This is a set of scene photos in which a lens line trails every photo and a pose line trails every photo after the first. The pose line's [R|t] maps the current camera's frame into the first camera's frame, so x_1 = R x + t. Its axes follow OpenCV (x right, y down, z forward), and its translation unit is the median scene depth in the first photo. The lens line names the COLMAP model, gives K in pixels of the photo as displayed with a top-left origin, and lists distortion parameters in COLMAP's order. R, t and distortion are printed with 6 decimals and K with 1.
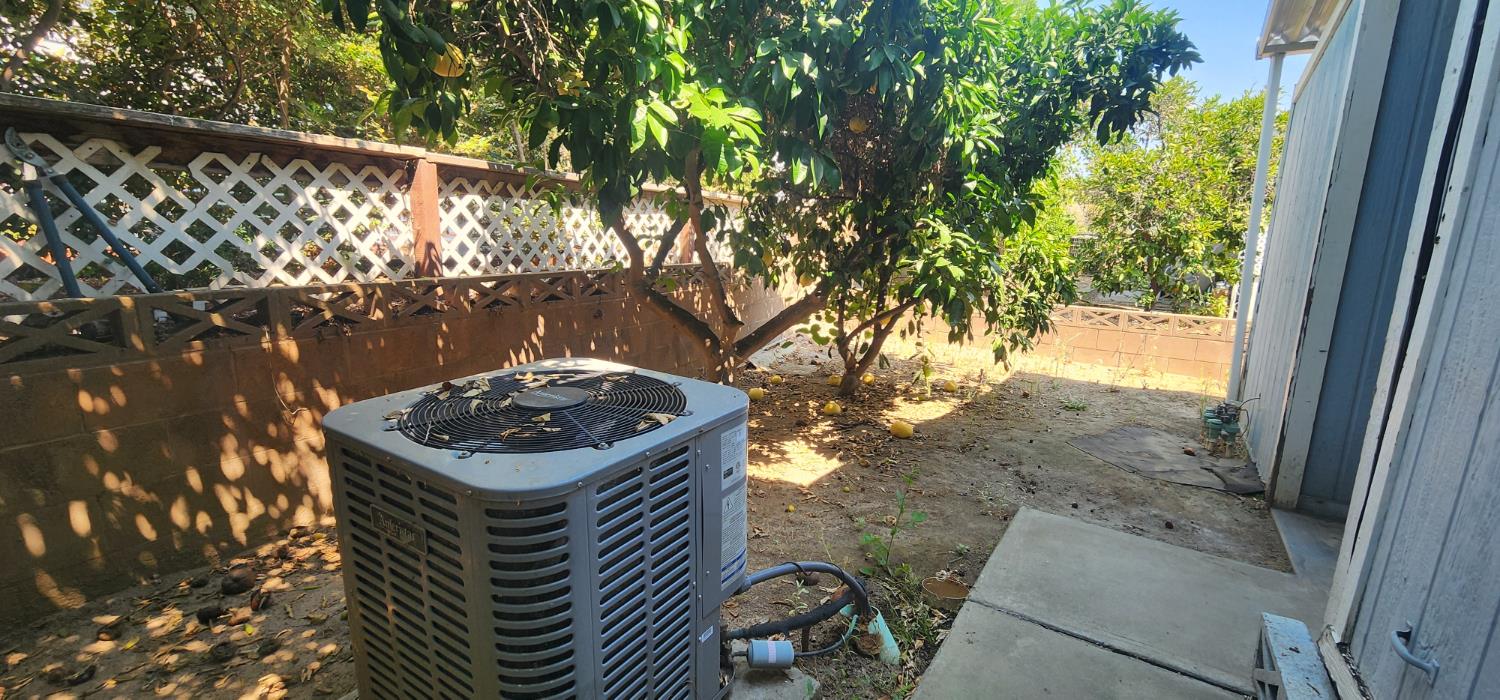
lens RADIAL K [[618.7, 0, 755.5], [0, 618.7, 351.7], [0, 0, 1]] dist [-0.001636, 0.000151]
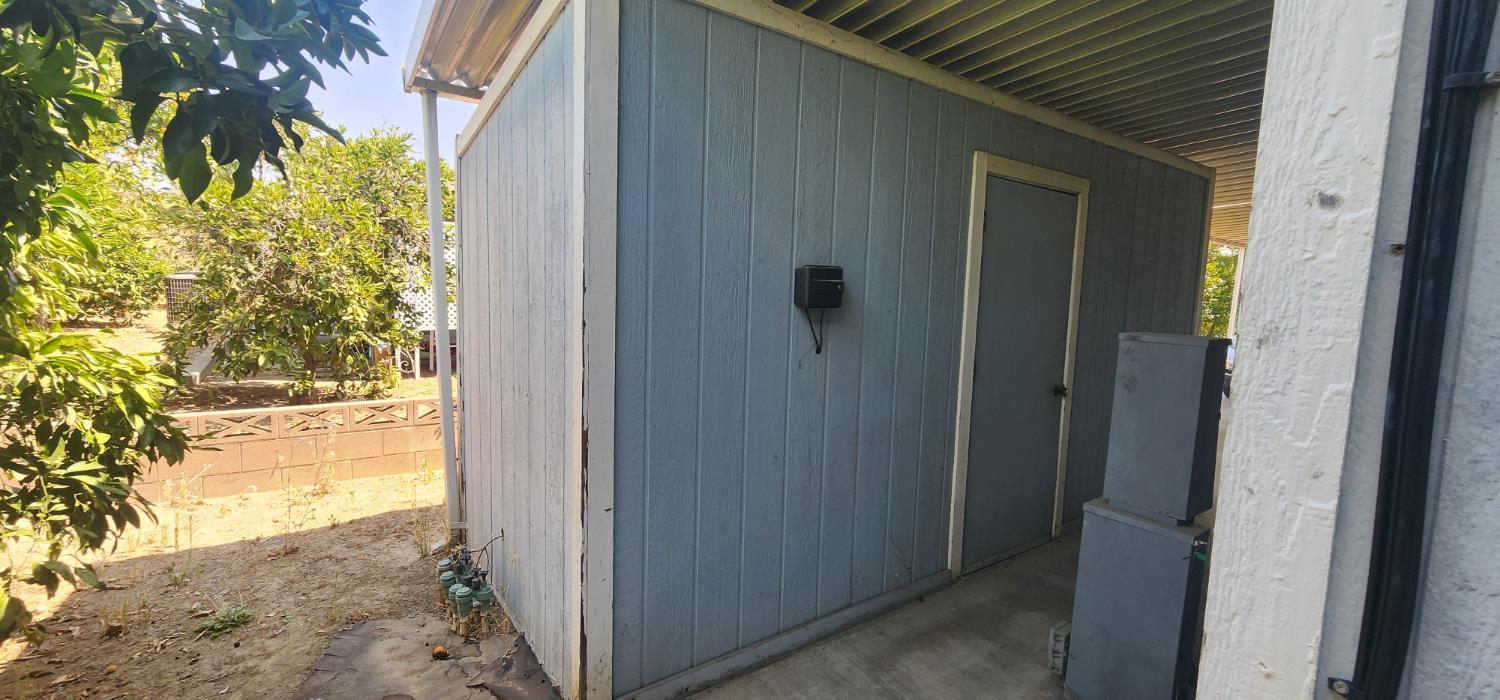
lens RADIAL K [[618.7, 0, 754.3], [0, 618.7, 345.8], [0, 0, 1]] dist [-0.001636, 0.000151]
pose [[0.343217, -0.107740, 0.933056, 0.193104], [0.156875, 0.986021, 0.056151, -0.126555], [-0.926063, 0.127101, 0.355321, 0.339989]]
